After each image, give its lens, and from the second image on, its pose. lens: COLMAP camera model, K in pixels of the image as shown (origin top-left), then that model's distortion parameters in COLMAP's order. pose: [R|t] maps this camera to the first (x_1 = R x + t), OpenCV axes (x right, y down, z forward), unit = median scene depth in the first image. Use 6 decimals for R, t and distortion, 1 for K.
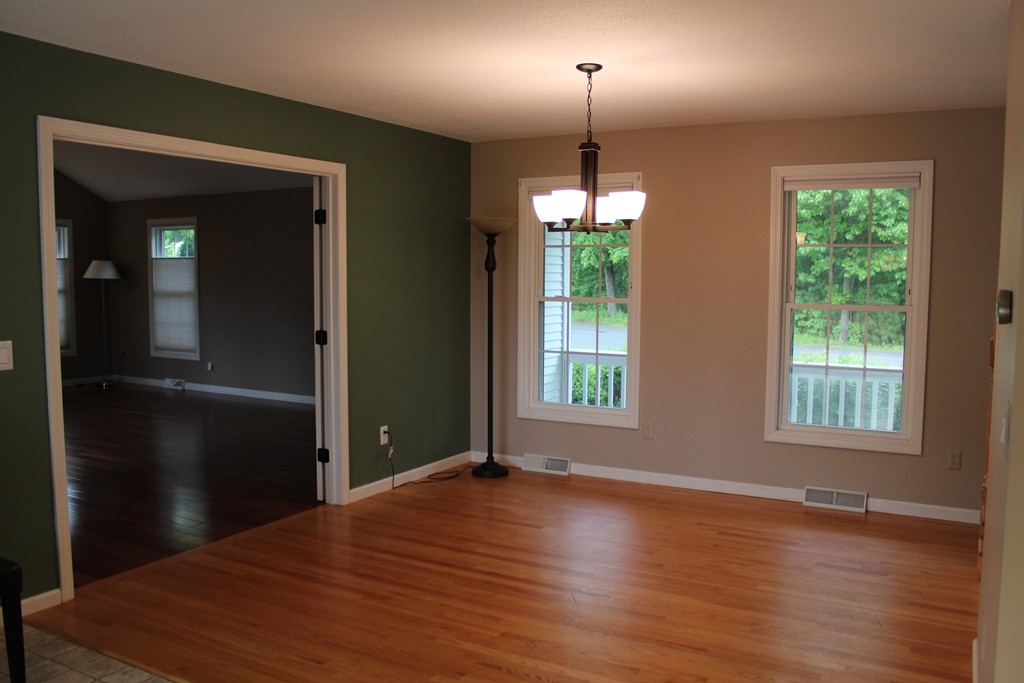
lens RADIAL K [[839.3, 0, 512.0], [0, 839.3, 341.5], [0, 0, 1]] dist [-0.093760, 0.011000]
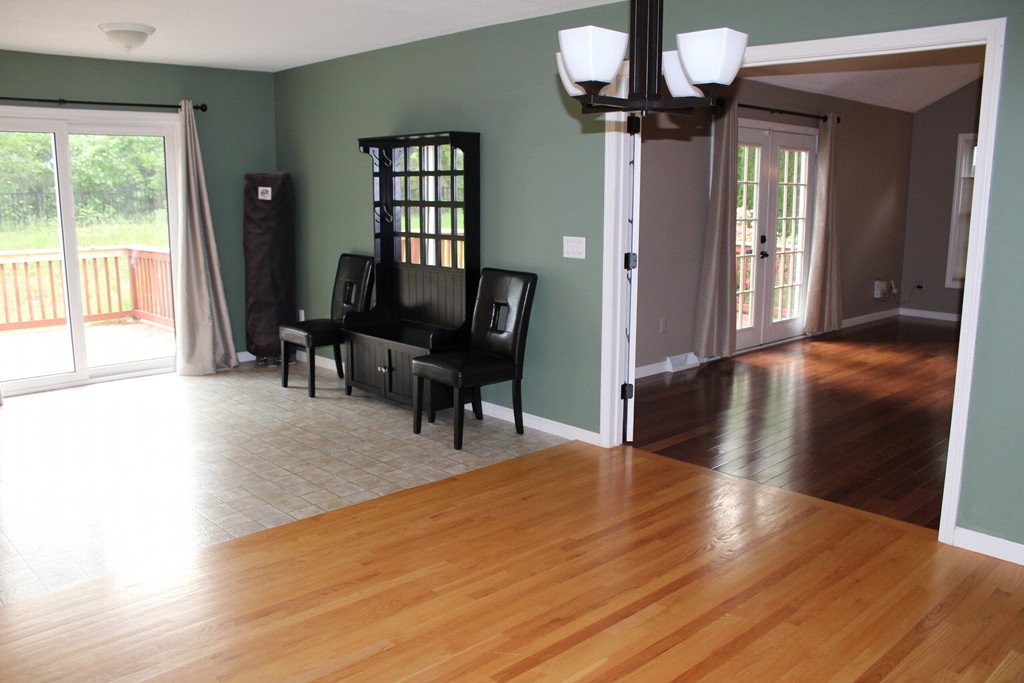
lens RADIAL K [[839.3, 0, 512.0], [0, 839.3, 341.5], [0, 0, 1]] dist [-0.093760, 0.011000]
pose [[-0.276874, 0.163443, -0.946904, 0.687045], [-0.087294, 0.977075, 0.194176, -0.083180], [0.956933, 0.136421, -0.256259, 1.139470]]
